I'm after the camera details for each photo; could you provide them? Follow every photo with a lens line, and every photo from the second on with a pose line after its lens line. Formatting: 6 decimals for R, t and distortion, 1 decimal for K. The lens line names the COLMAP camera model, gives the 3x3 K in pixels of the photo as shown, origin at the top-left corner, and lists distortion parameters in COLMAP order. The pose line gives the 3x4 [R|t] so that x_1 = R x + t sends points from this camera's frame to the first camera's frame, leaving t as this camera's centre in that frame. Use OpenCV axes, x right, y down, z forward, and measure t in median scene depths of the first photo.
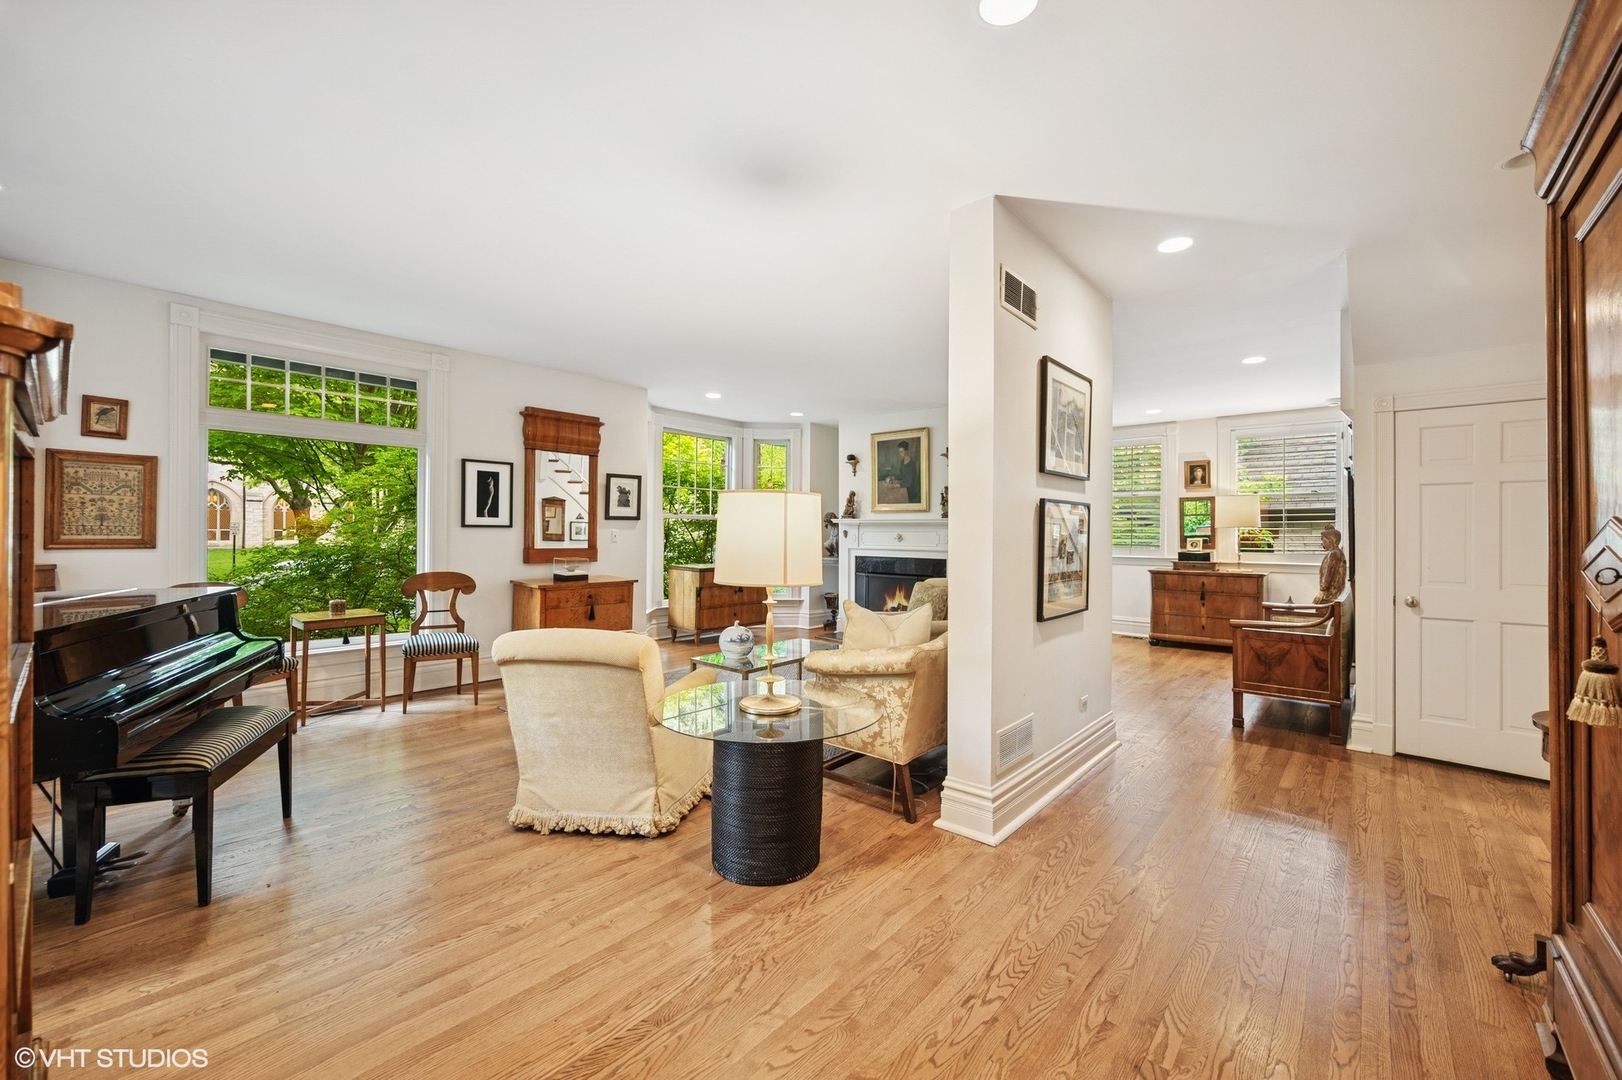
lens RADIAL K [[641.7, 0, 812.8], [0, 641.7, 532.3], [0, 0, 1]] dist [0.000813, -0.000178]
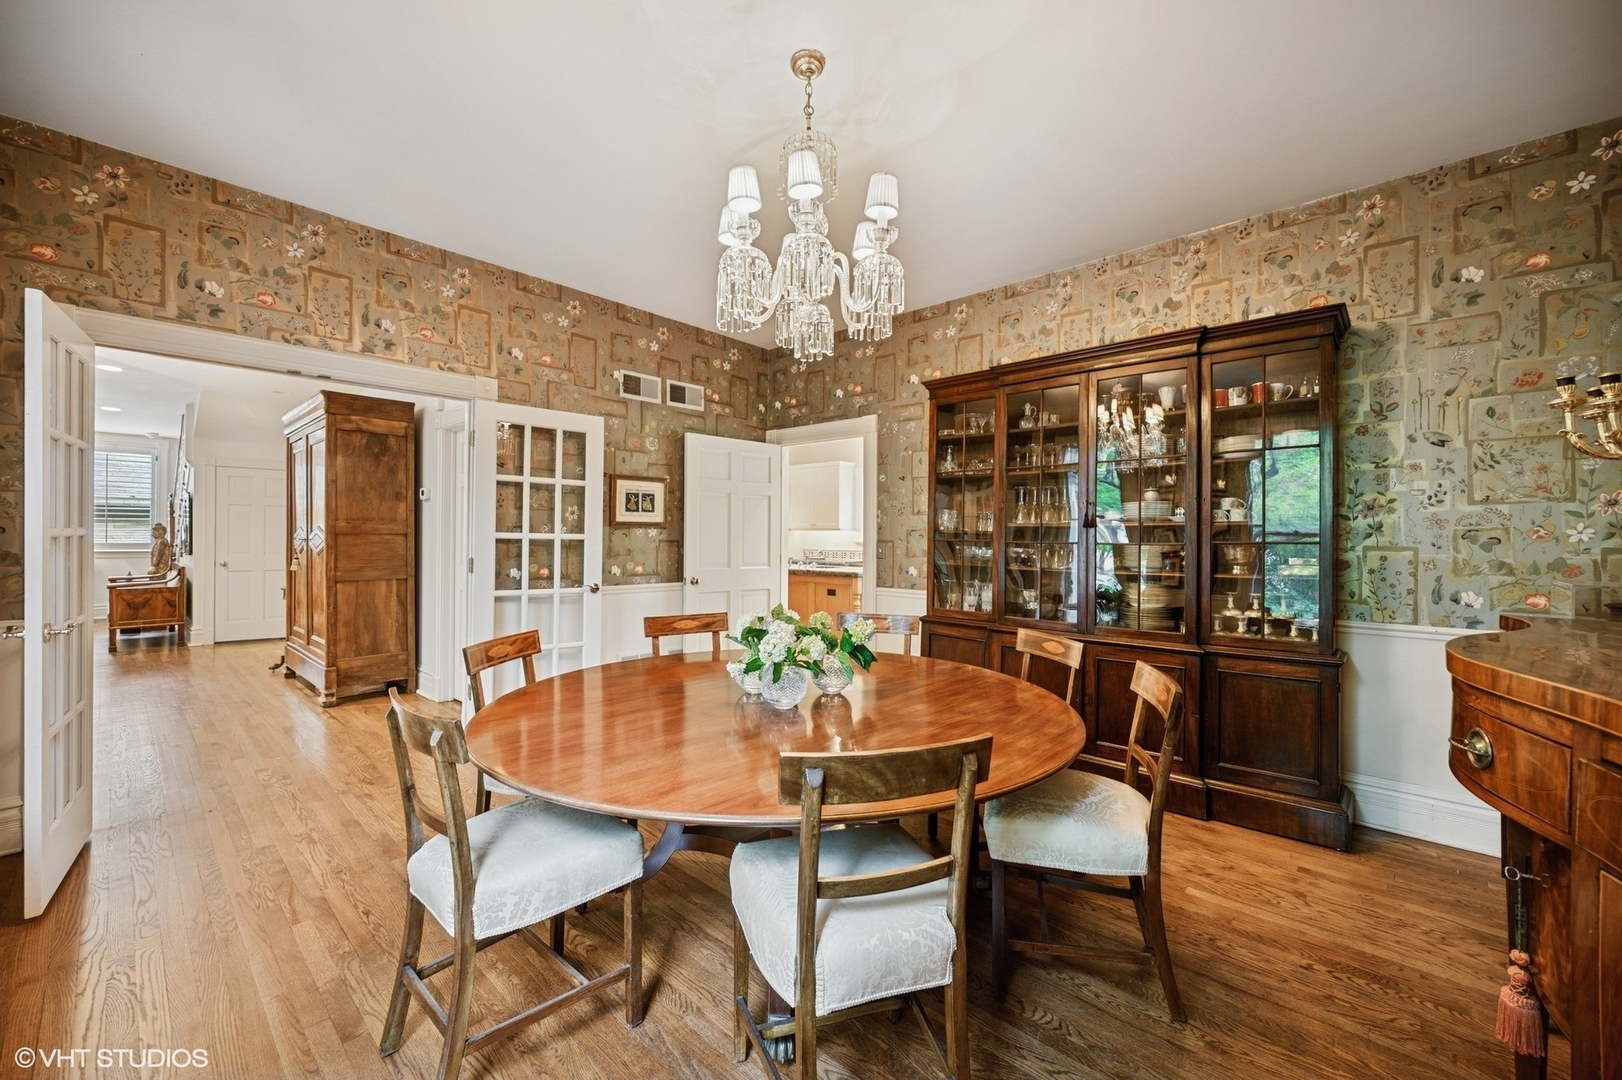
lens RADIAL K [[641.7, 0, 808.7], [0, 641.7, 535.6], [0, 0, 1]] dist [0.000813, -0.000178]
pose [[0.023200, -0.005270, 0.999717, -0.760080], [-0.007234, 0.999959, 0.005439, 0.000054], [-0.999705, -0.007358, 0.023161, -0.641610]]
